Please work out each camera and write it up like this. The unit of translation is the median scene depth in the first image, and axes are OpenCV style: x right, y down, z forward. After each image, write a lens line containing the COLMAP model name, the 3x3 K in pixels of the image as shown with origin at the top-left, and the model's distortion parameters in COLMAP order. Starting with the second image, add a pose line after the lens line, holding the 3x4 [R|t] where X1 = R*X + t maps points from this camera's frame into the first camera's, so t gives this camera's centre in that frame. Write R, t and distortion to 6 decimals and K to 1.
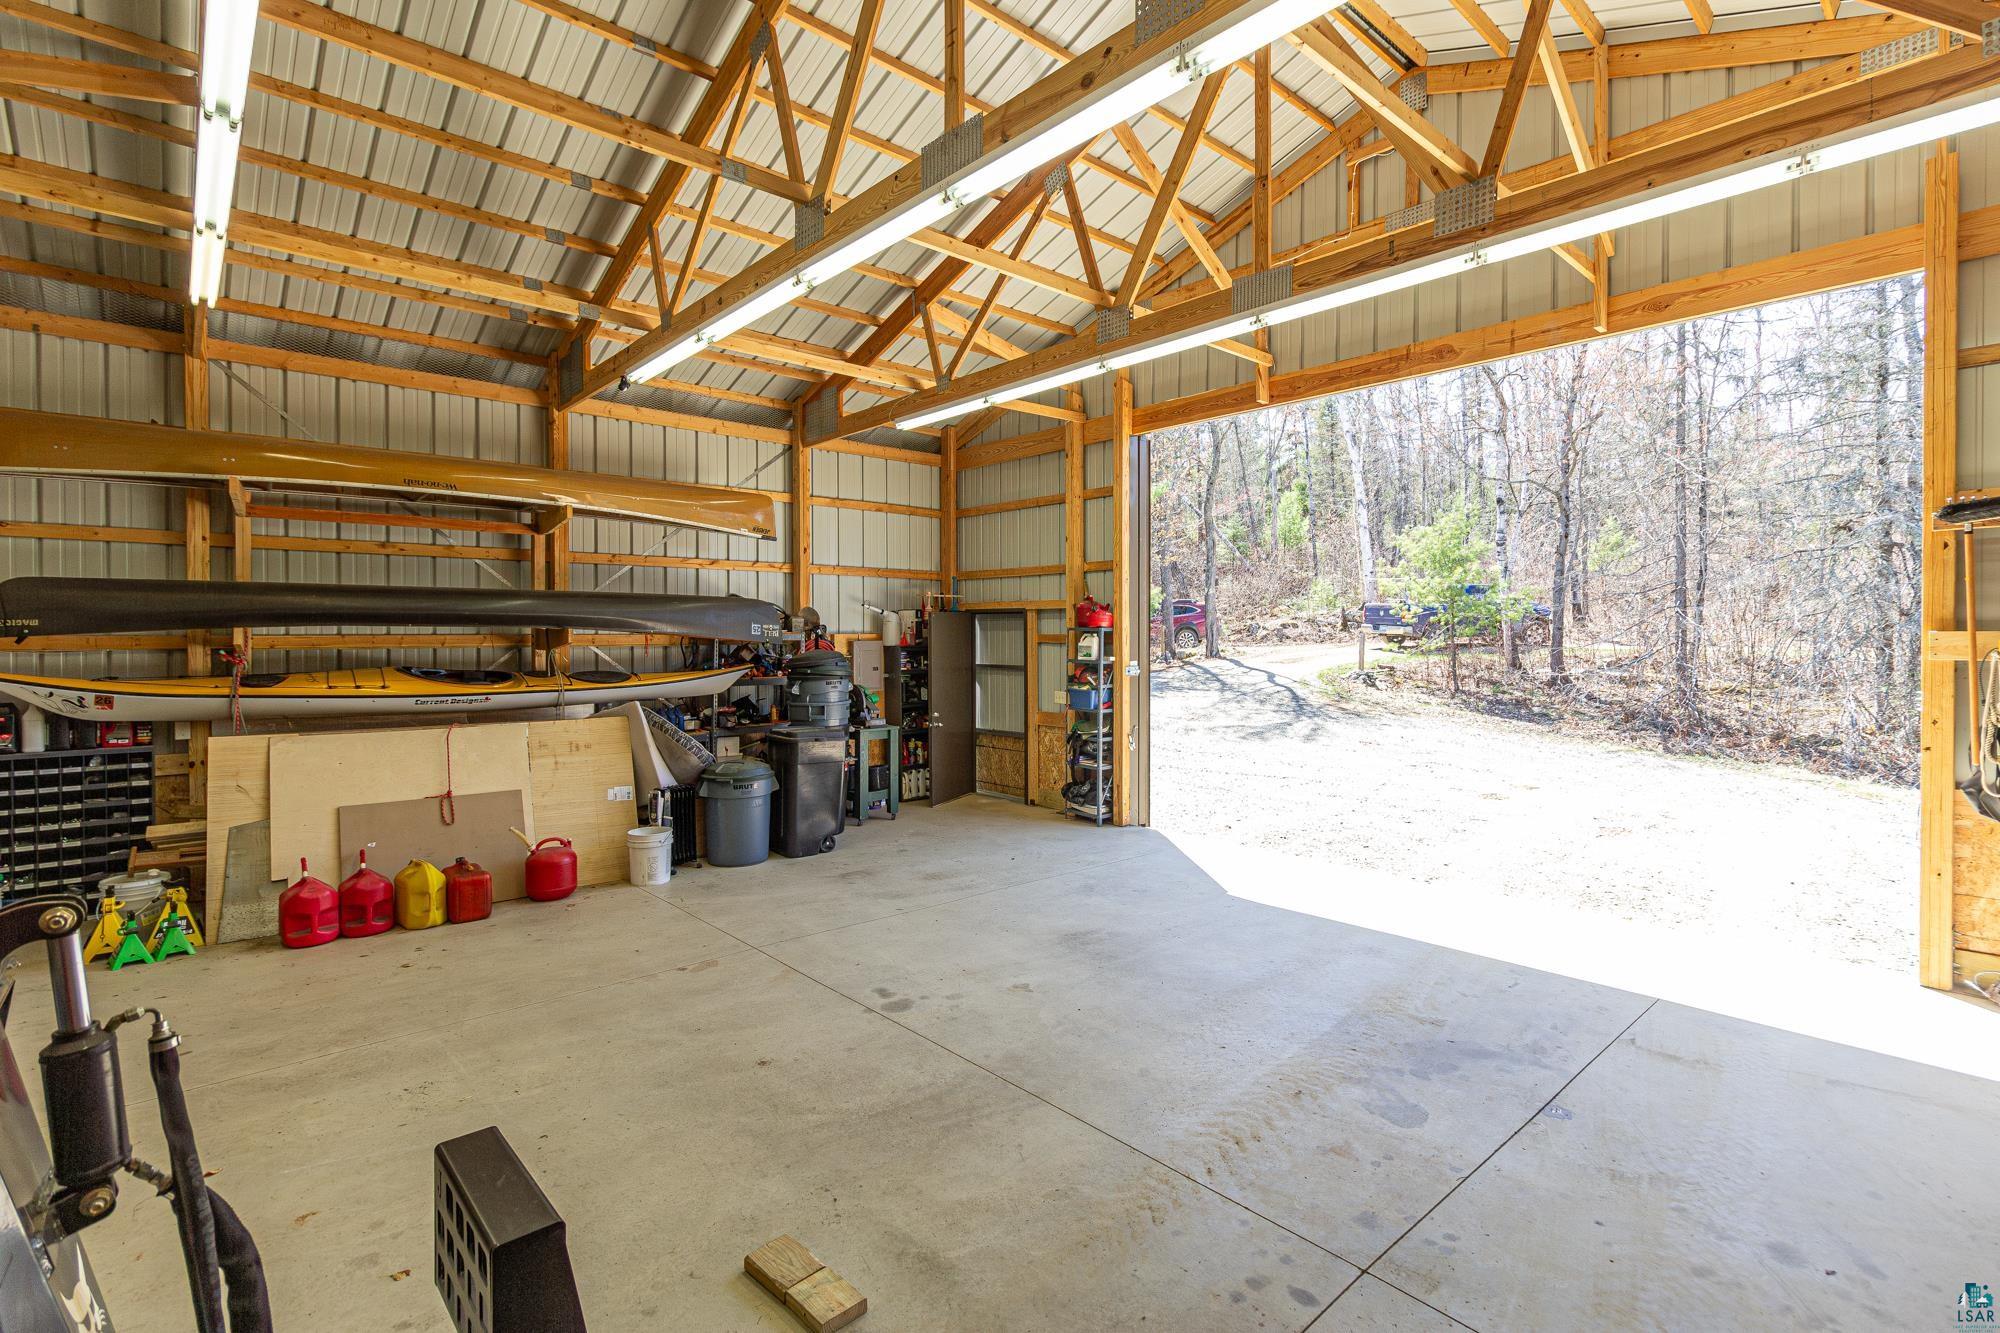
lens RADIAL K [[939.6, 0, 999.4], [0, 939.6, 651.8], [0, 0, 1]] dist [-0.003916, 0.000954]
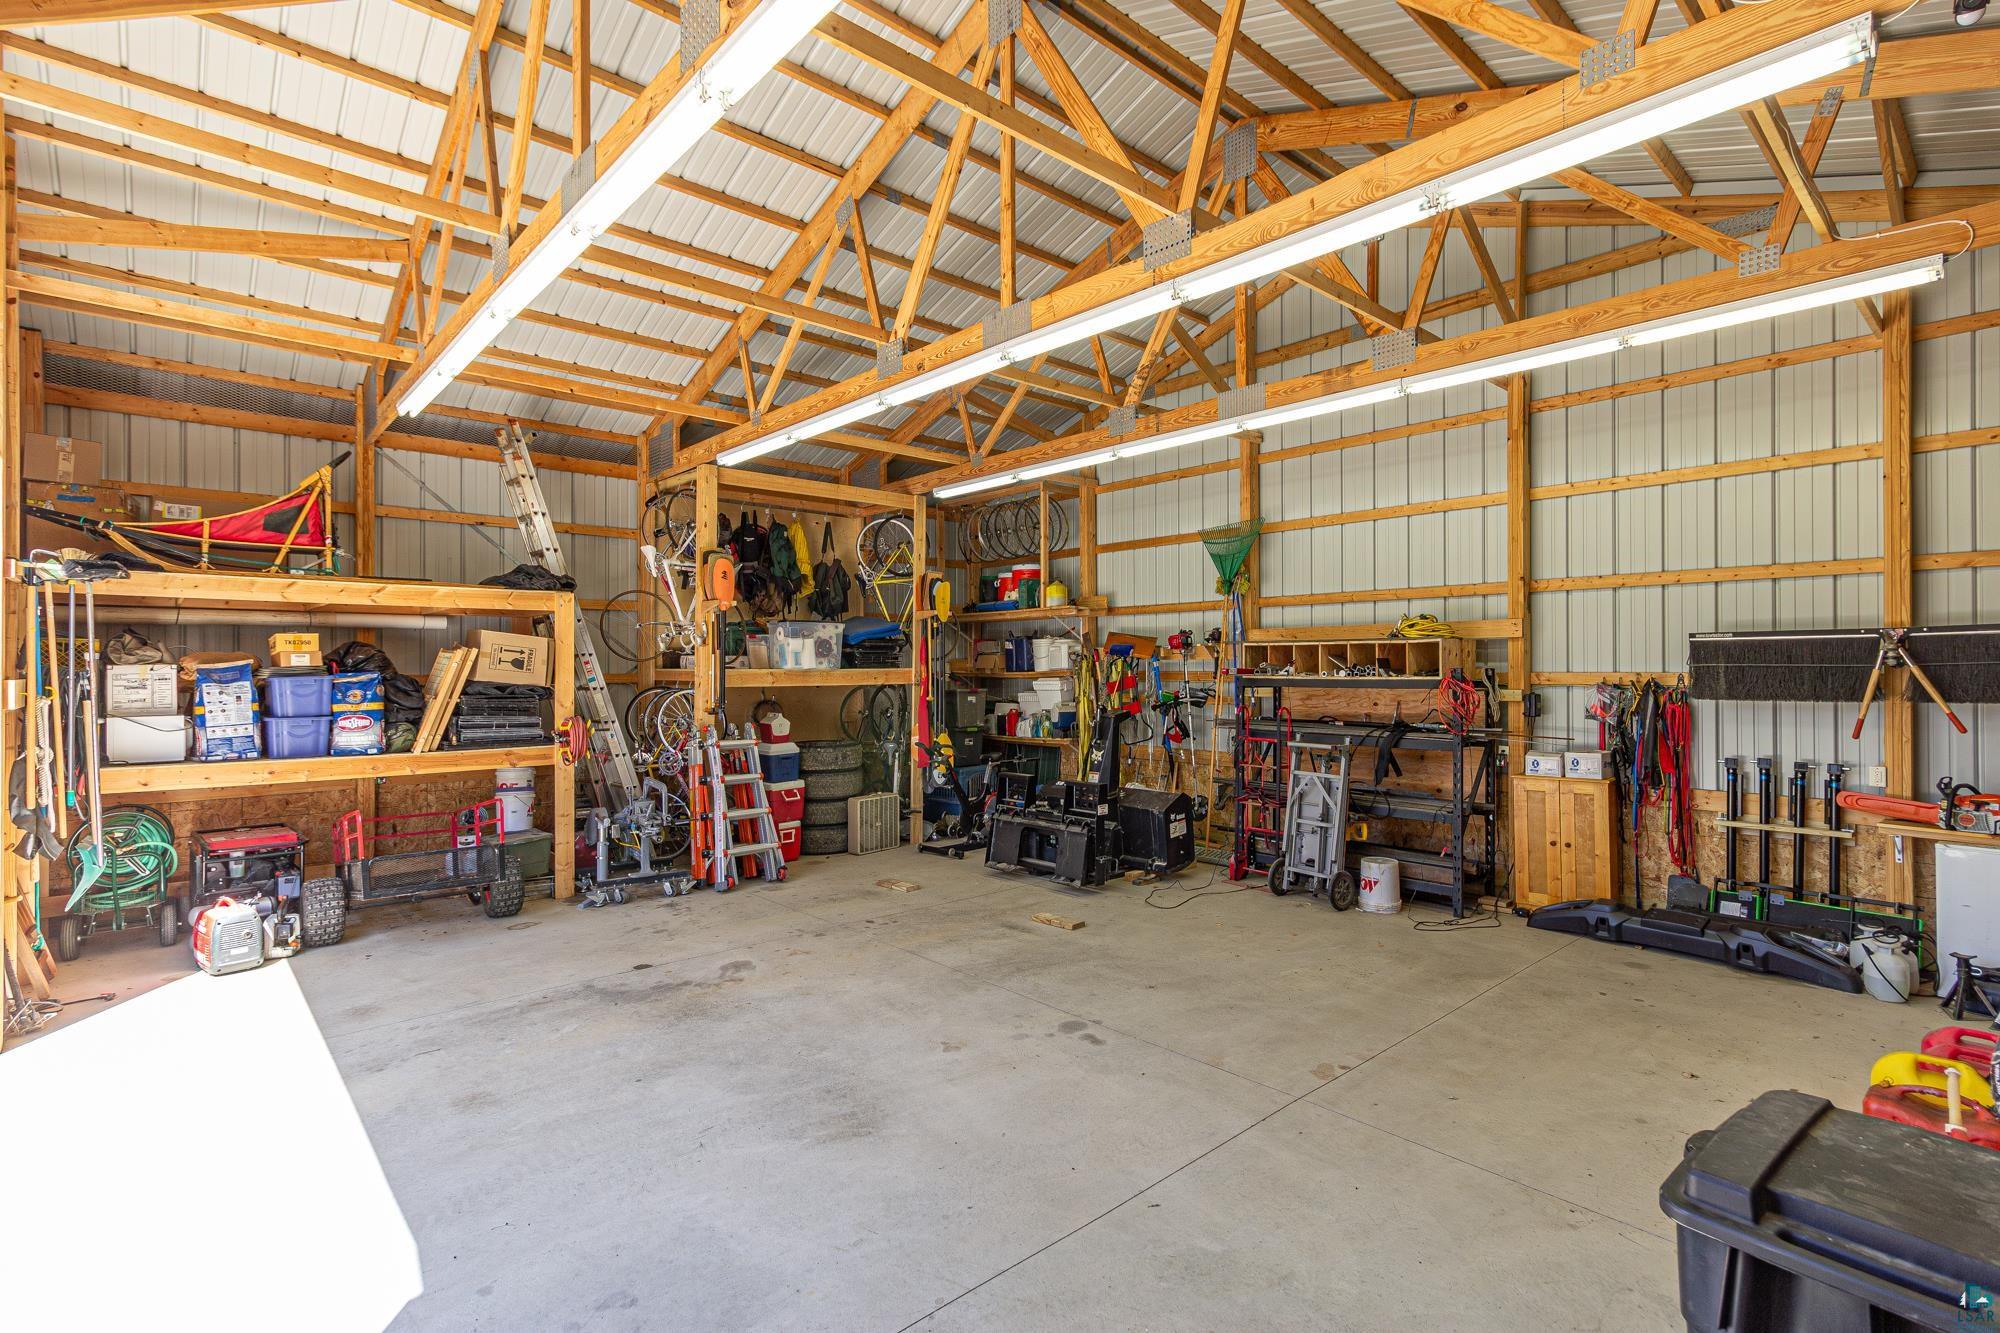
lens RADIAL K [[939.6, 0, 1001.1], [0, 939.6, 663.0], [0, 0, 1]] dist [-0.003916, 0.000954]
pose [[-0.999990, 0.004018, 0.001806, -0.031524], [0.004042, 0.999903, 0.013321, -0.048113], [-0.001752, 0.013328, -0.999910, 2.067158]]
